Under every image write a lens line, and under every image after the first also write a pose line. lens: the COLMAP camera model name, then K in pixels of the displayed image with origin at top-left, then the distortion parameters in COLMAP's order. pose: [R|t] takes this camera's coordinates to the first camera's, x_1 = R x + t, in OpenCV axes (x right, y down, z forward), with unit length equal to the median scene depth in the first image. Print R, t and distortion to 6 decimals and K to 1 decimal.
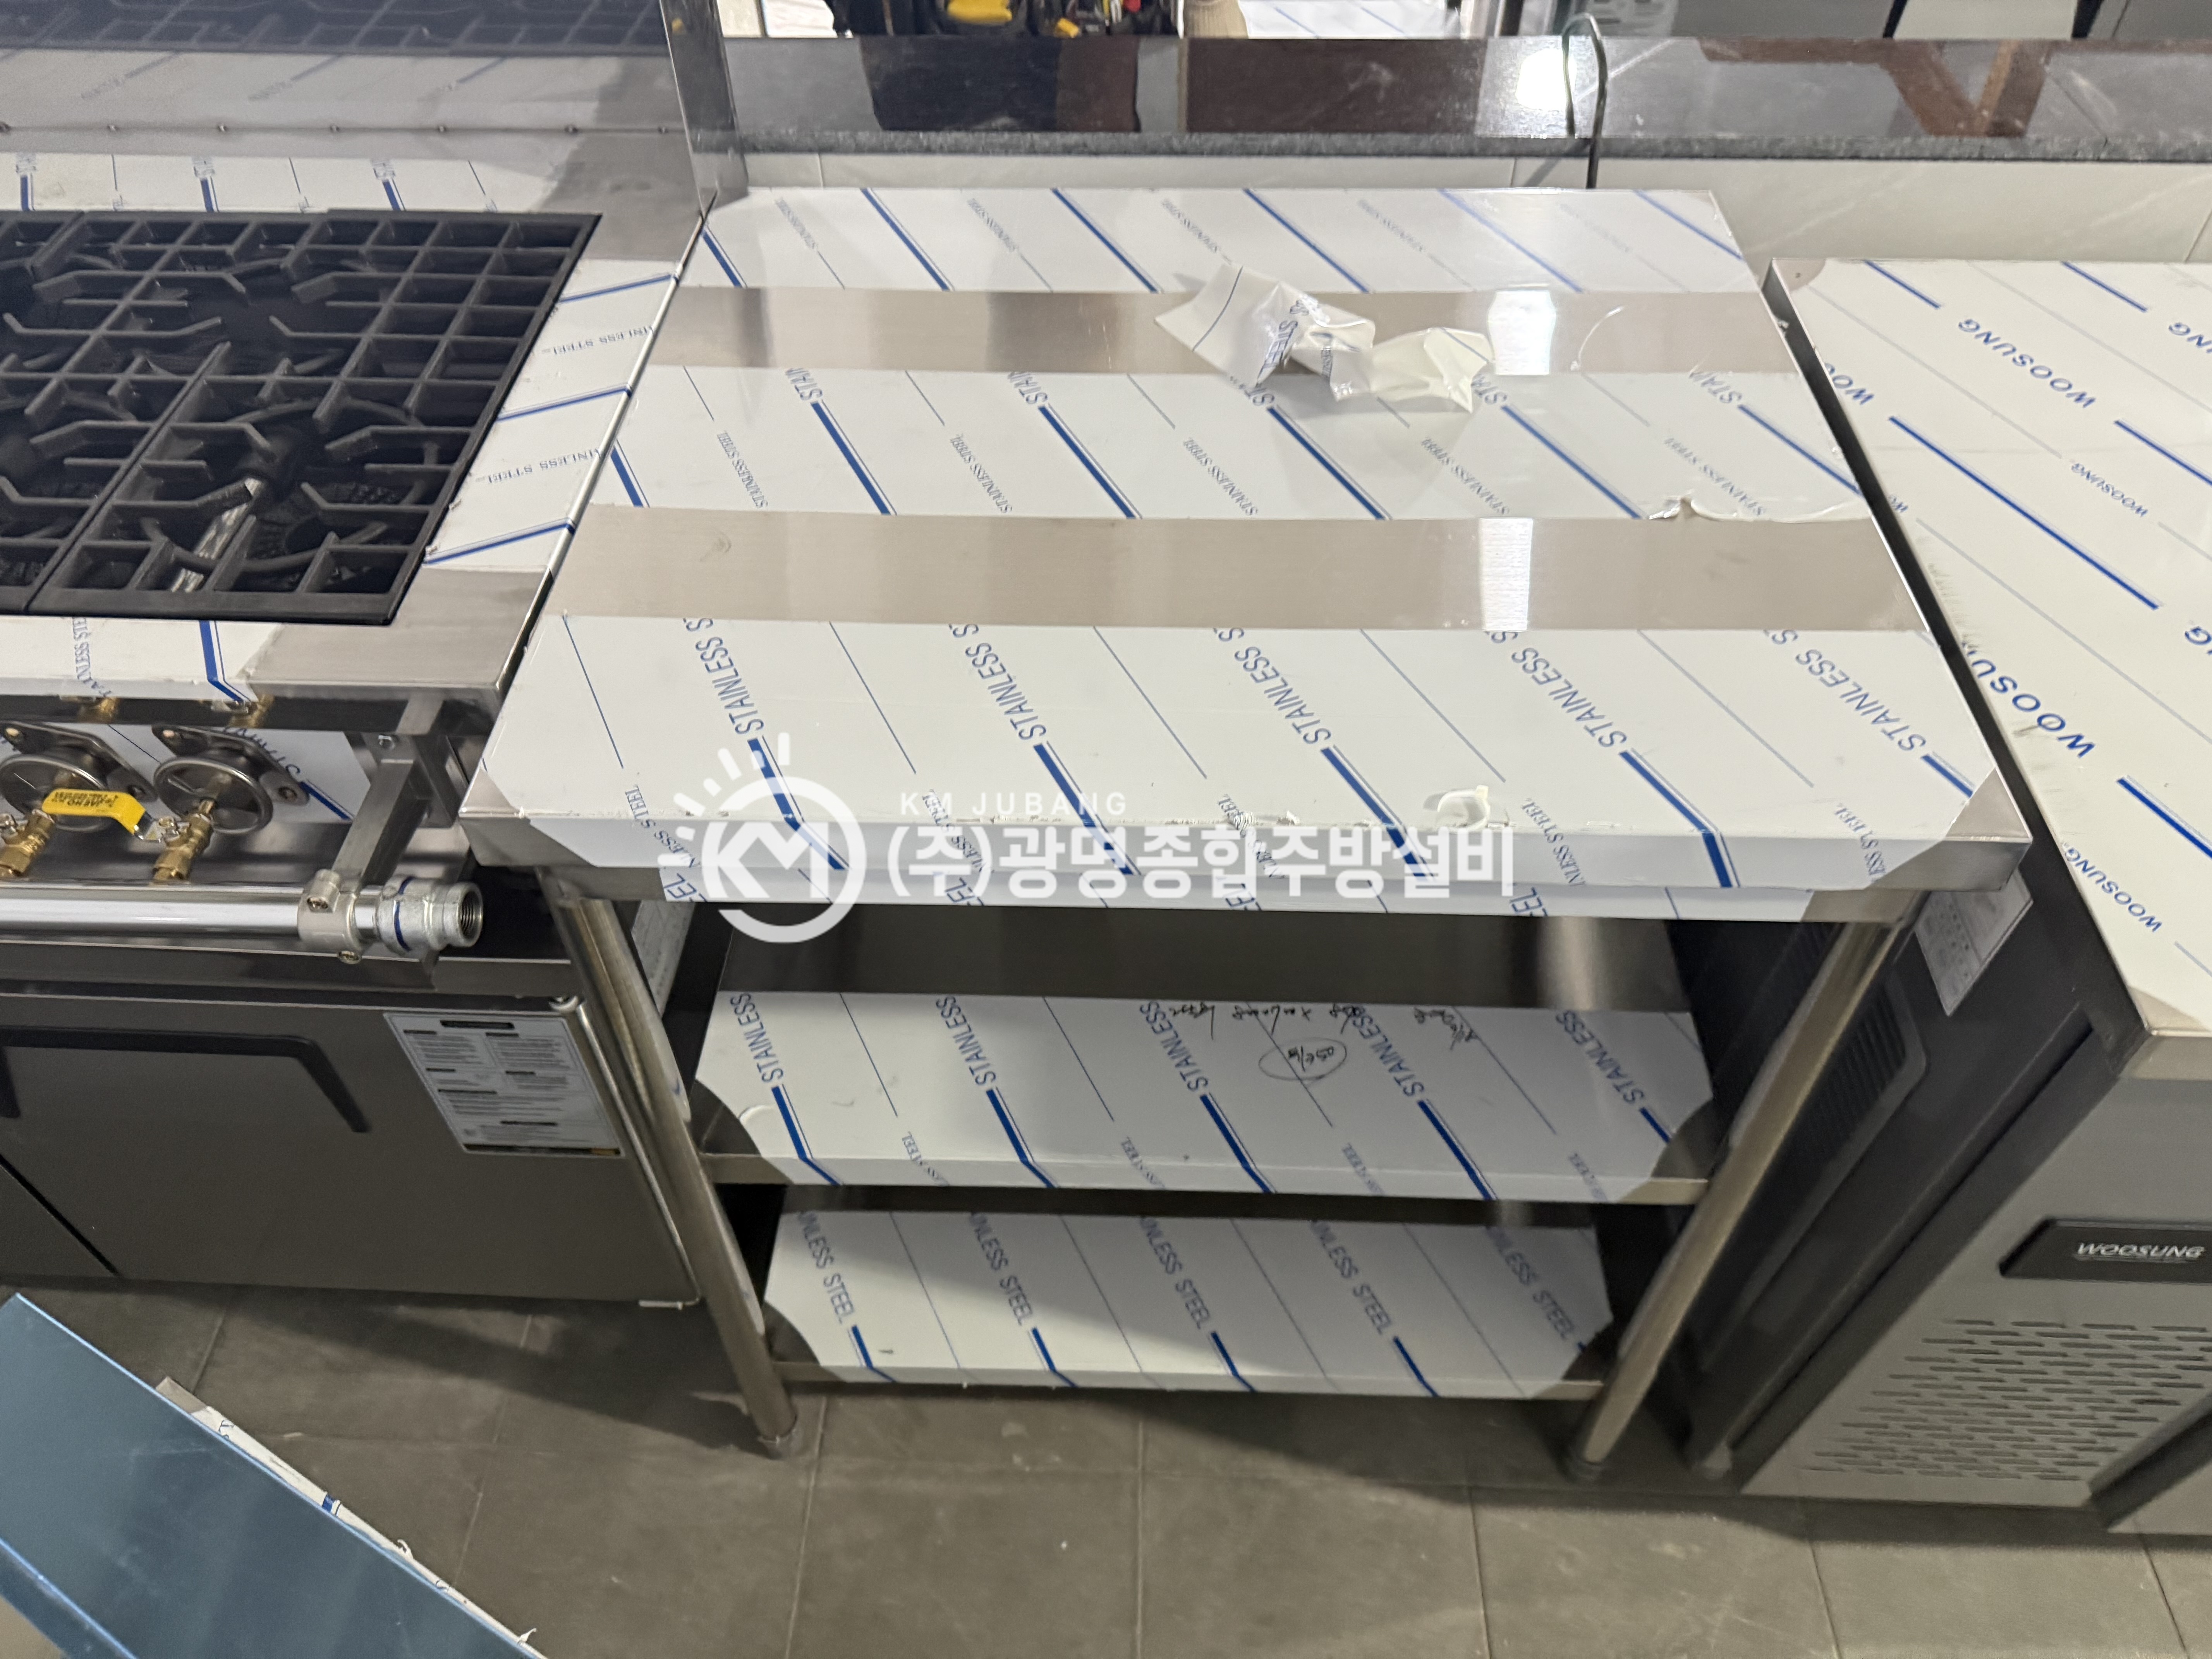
lens RADIAL K [[1562.3, 0, 1105.6], [0, 1562.3, 831.8], [0, 0, 1]] dist [0.007300, -0.011613]
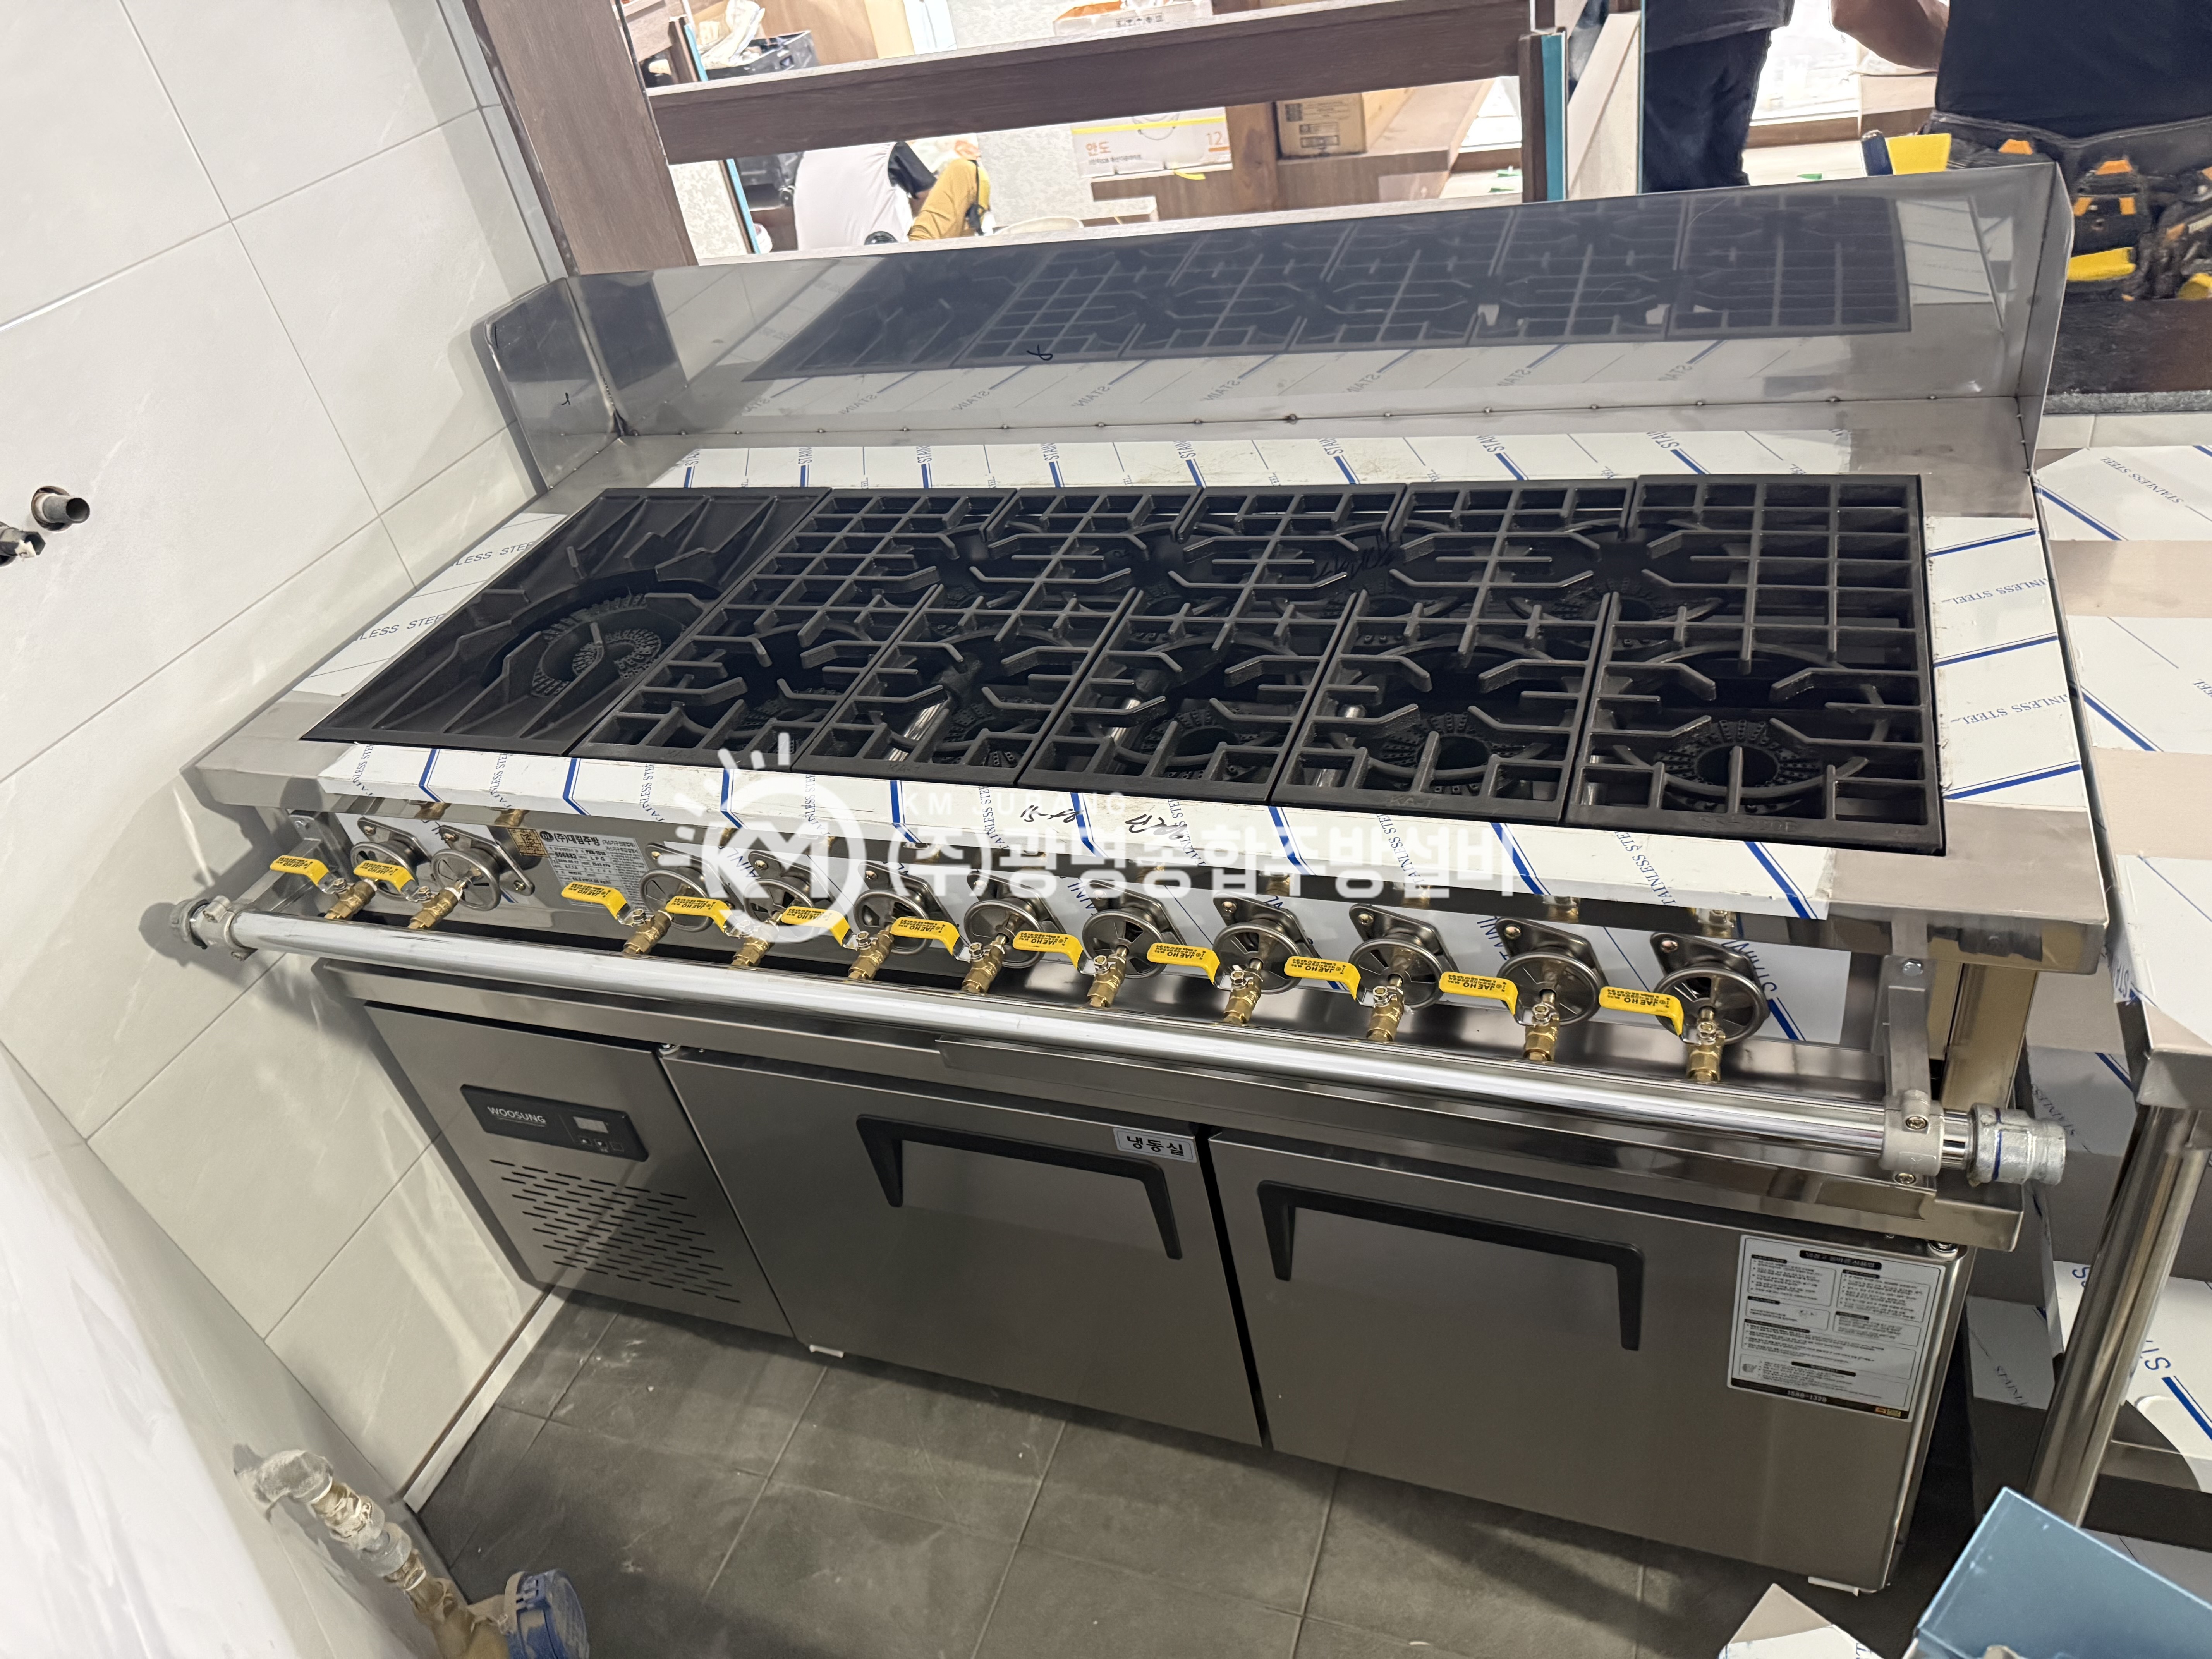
lens RADIAL K [[1562.3, 0, 1118.2], [0, 1562.3, 839.0], [0, 0, 1]] dist [0.007300, -0.011613]
pose [[0.941236, 0.056241, -0.333034, -0.466280], [-0.106754, 0.985028, -0.135367, 0.039901], [0.320434, 0.162965, 0.933148, -0.098068]]
